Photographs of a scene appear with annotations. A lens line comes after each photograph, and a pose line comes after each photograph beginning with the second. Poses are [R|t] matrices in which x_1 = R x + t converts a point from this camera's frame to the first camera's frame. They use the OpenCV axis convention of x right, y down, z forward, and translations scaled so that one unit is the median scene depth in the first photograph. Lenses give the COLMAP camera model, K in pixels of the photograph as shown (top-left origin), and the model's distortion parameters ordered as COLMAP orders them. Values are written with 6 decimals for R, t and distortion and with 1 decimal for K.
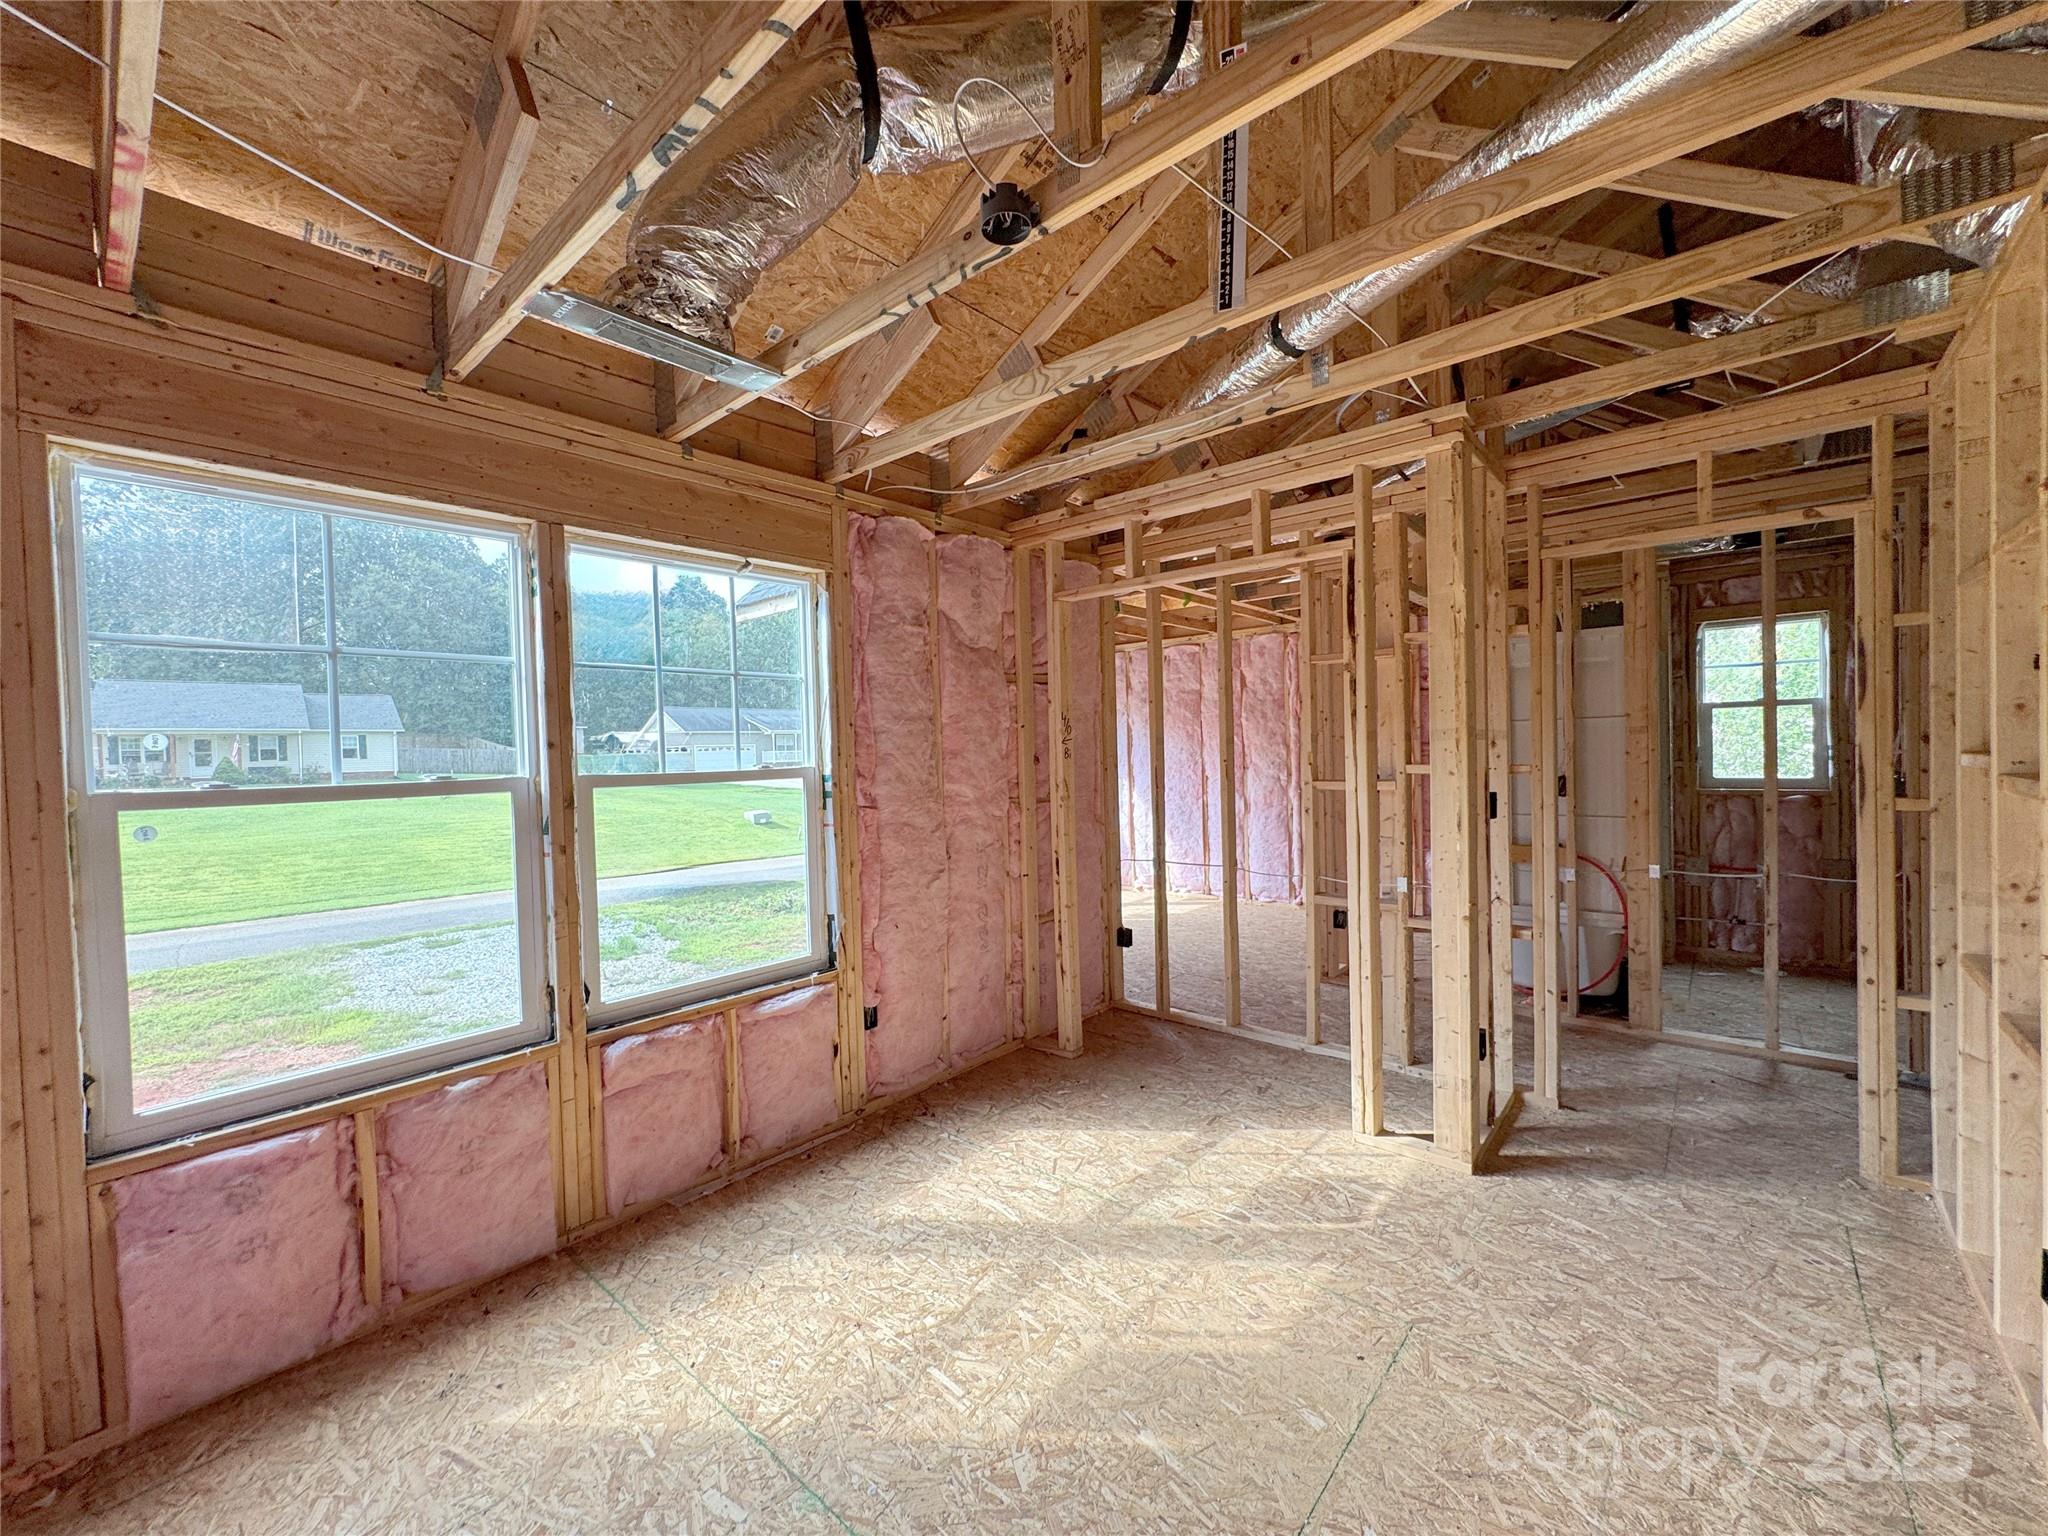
lens RADIAL K [[818.4, 0, 1024.0], [0, 818.4, 768.0], [0, 0, 1]] dist [-0.001028, 0.000179]
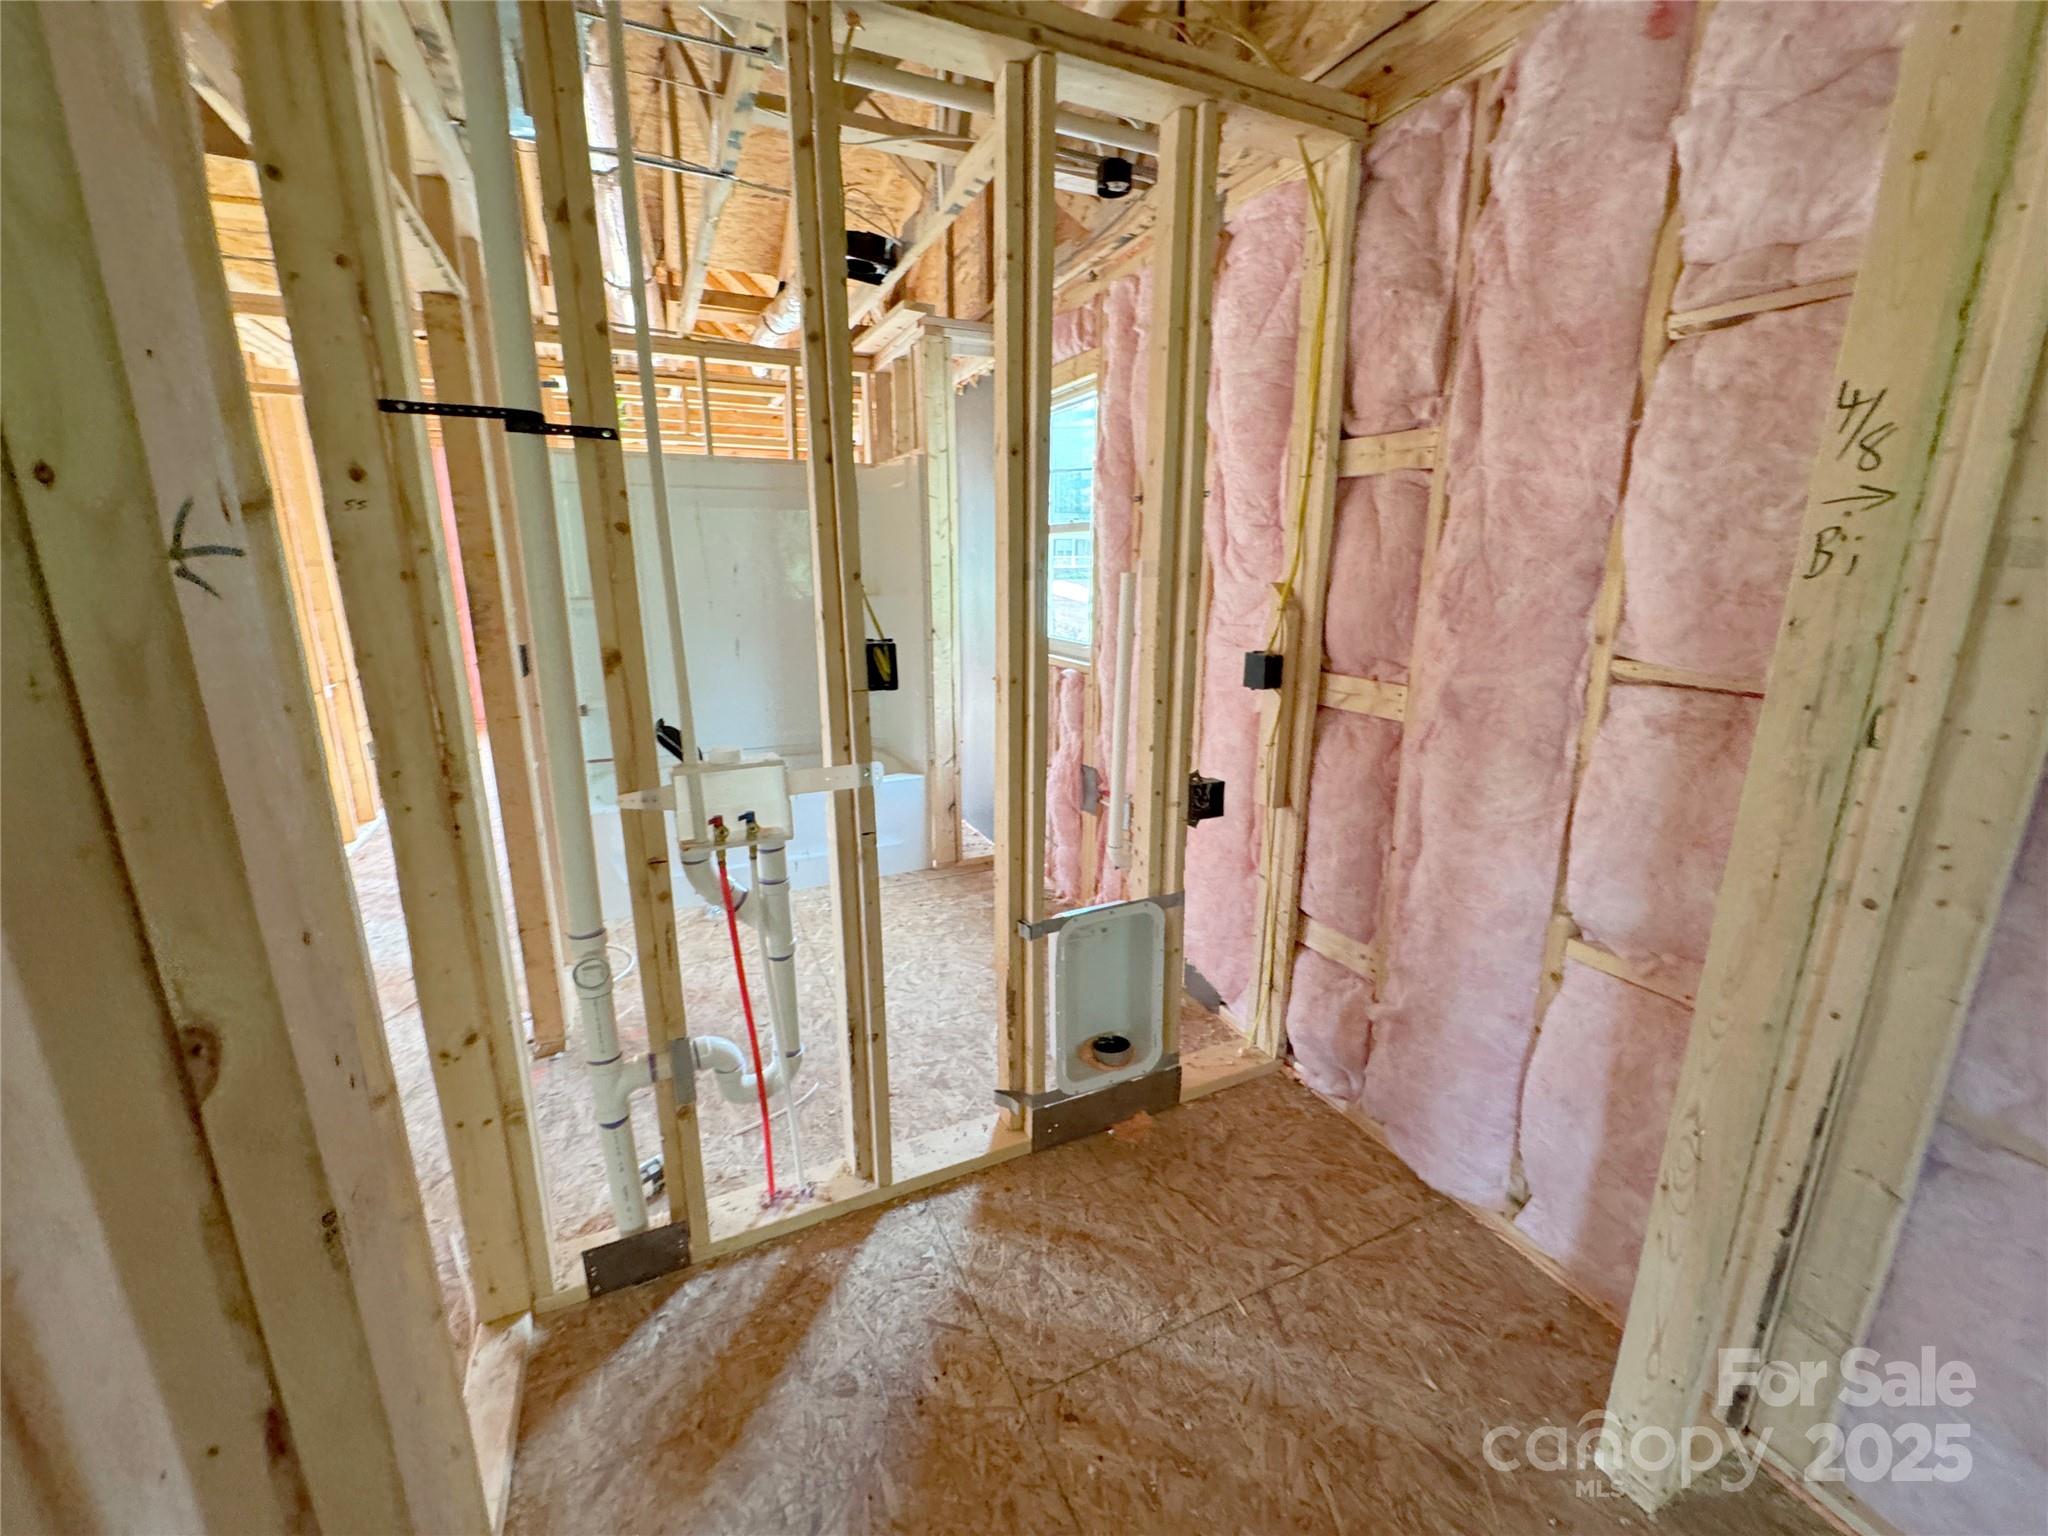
lens RADIAL K [[815.1, 0, 1023.7], [0, 815.1, 765.3], [0, 0, 1]] dist [-0.001392, 0.000341]
pose [[0.913114, 0.124948, -0.388087, 1.842791], [-0.033682, 0.971746, 0.233613, -0.071531], [0.406312, -0.200244, 0.891523, 0.559197]]
